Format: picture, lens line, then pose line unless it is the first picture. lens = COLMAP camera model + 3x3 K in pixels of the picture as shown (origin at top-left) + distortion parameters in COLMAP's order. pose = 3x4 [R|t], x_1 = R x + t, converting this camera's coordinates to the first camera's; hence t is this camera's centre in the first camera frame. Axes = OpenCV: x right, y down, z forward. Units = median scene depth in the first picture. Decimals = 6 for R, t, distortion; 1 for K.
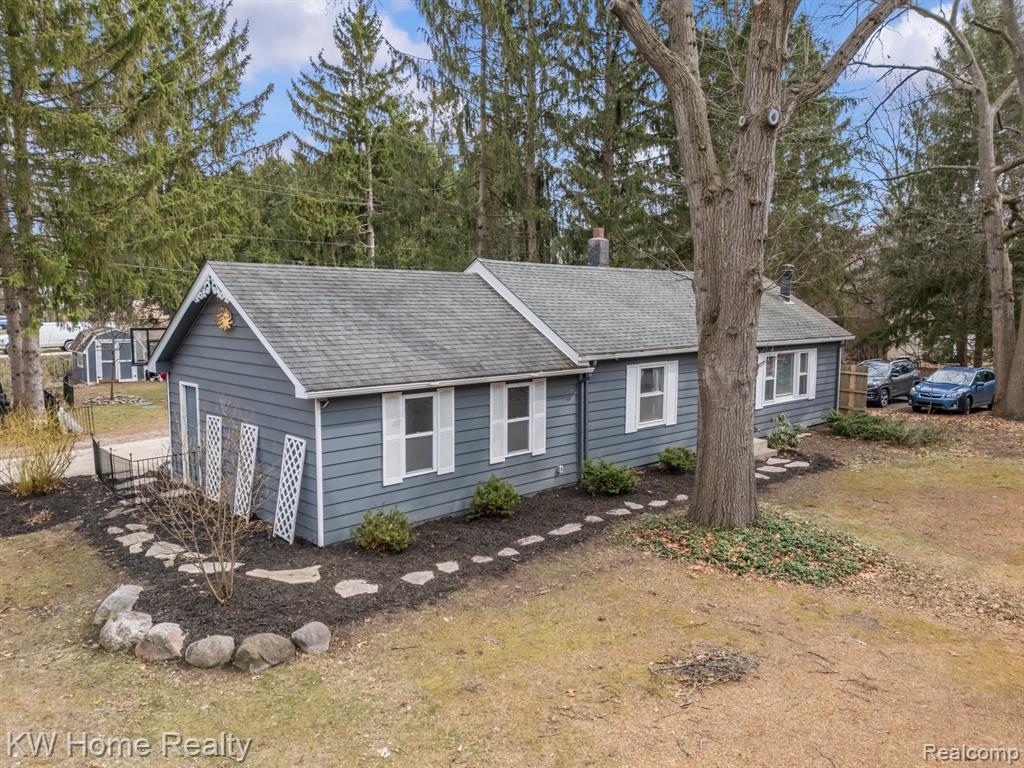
lens RADIAL K [[750.5, 0, 512.0], [0, 750.5, 384.0], [0, 0, 1]] dist [0.059238, -0.001119]
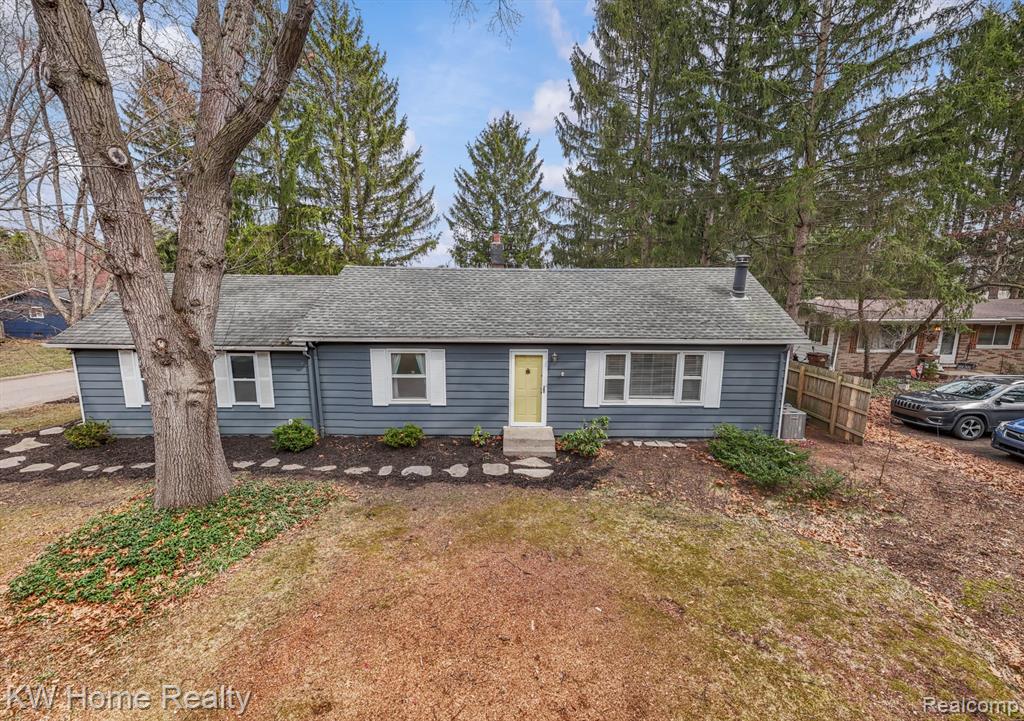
lens RADIAL K [[412.5, 0, 512.0], [0, 412.5, 360.5], [0, 0, 1]] dist [-0.018033, 0.018183]
pose [[0.726527, 0.115957, -0.677283, 0.745087], [-0.080692, 0.993236, 0.083492, -0.076990], [0.682384, -0.006007, 0.730970, 0.664375]]
